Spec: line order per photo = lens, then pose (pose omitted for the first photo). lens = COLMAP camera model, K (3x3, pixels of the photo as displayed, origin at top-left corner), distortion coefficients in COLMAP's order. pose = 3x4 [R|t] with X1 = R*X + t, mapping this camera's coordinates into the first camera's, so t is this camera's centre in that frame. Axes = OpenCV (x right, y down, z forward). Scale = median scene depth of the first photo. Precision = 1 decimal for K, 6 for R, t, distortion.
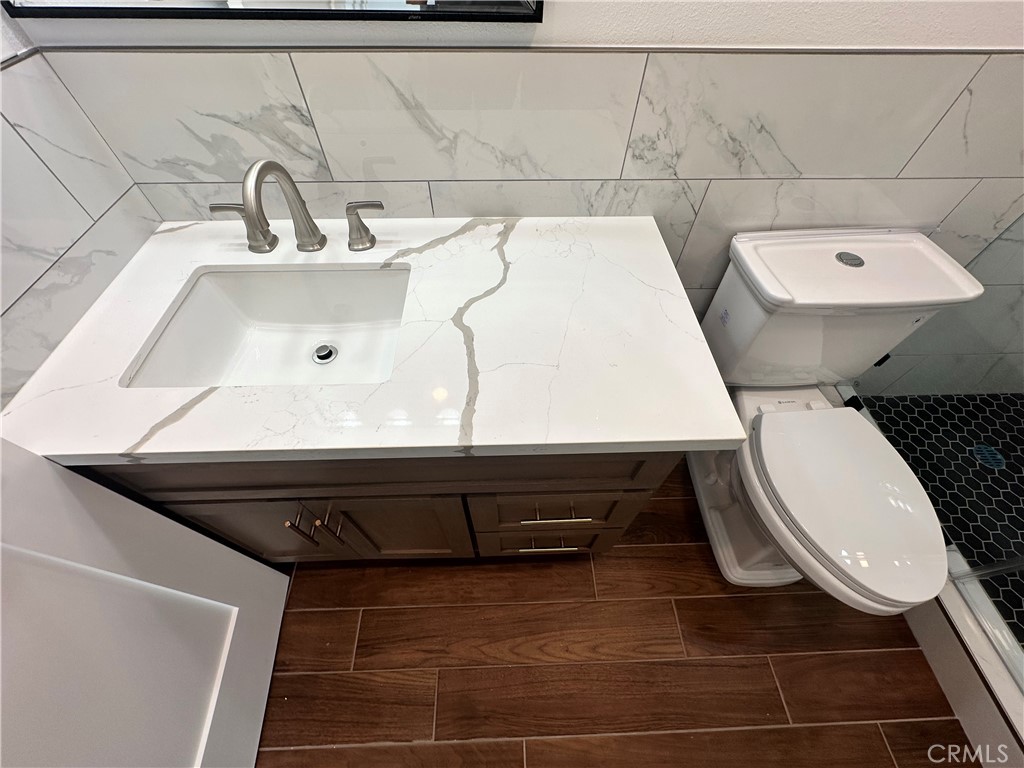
lens RADIAL K [[406.2, 0, 510.8], [0, 406.2, 381.1], [0, 0, 1]] dist [-0.001696, -0.000075]
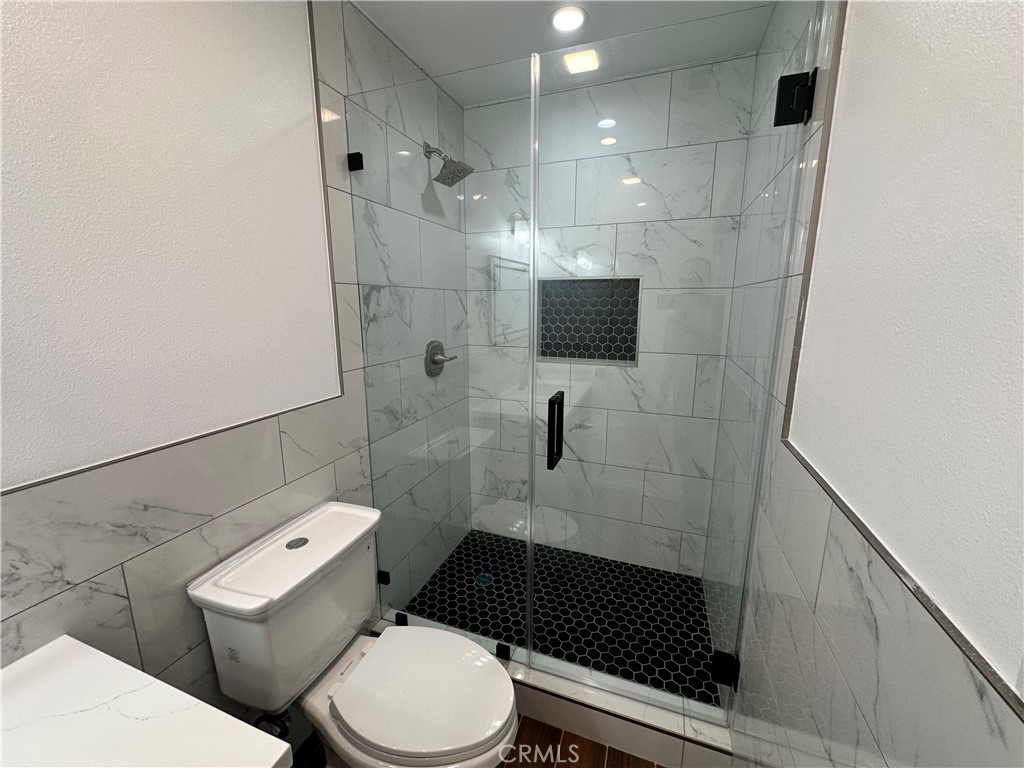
lens RADIAL K [[406.2, 0, 511.0], [0, 406.2, 383.8], [0, 0, 1]] dist [-0.001696, -0.000075]
pose [[0.374541, -0.190168, 0.907500, 0.034661], [0.748010, 0.640326, -0.174536, 0.096158], [-0.547905, 0.744190, 0.382076, -0.206129]]
